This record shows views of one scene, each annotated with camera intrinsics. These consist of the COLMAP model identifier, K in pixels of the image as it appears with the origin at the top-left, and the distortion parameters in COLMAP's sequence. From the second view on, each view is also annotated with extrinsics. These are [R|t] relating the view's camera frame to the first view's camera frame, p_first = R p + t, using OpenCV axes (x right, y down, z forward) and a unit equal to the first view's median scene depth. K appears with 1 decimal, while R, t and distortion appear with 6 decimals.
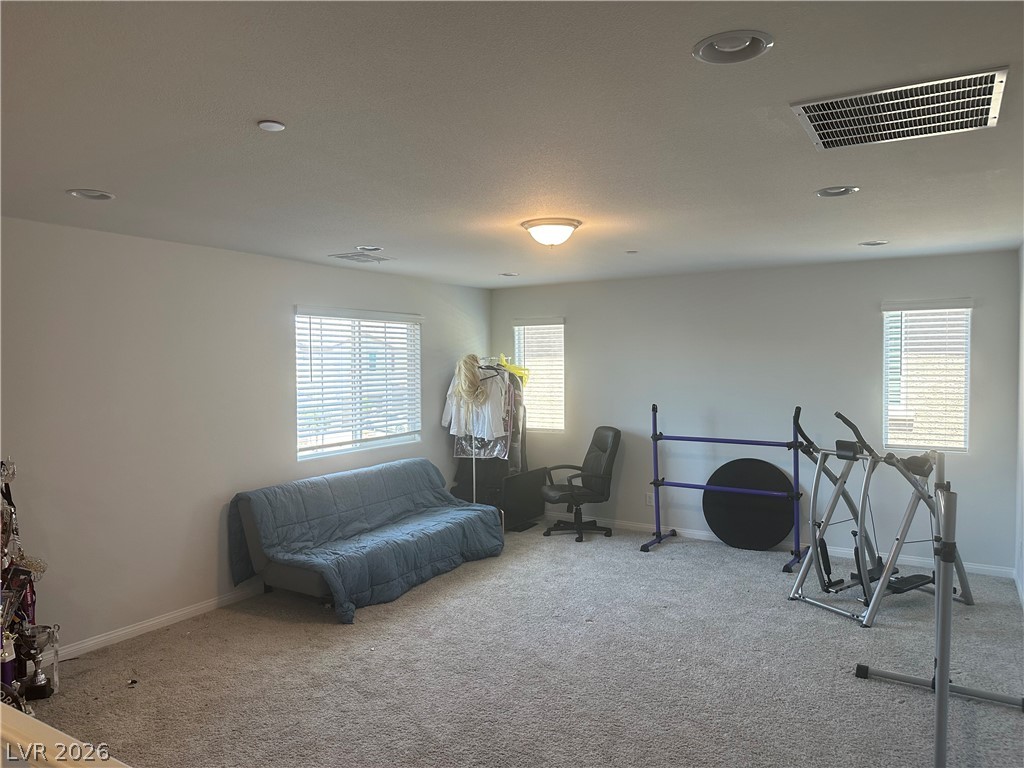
lens RADIAL K [[719.6, 0, 507.3], [0, 719.6, 386.8], [0, 0, 1]] dist [0.138138, -0.194124]
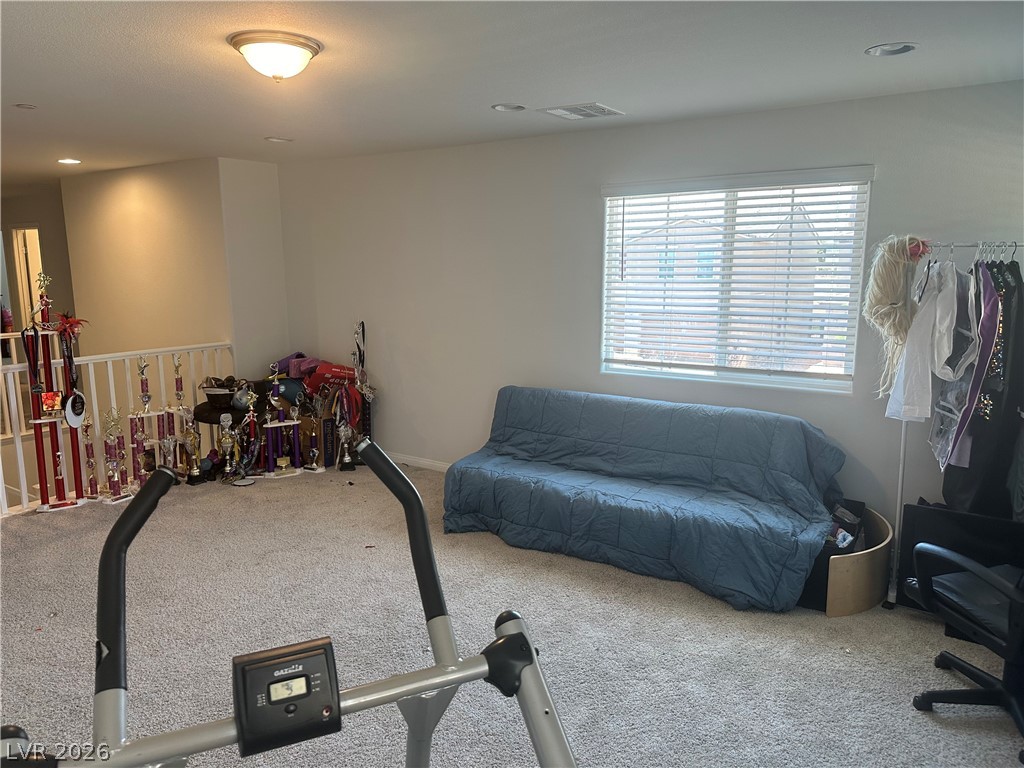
lens RADIAL K [[719.6, 0, 507.3], [0, 719.6, 386.8], [0, 0, 1]] dist [0.138138, -0.194124]
pose [[-0.037191, 0.186374, -0.981775, 0.543411], [-0.028025, 0.981873, 0.187455, -0.037427], [0.998915, 0.034486, -0.031294, 0.879017]]
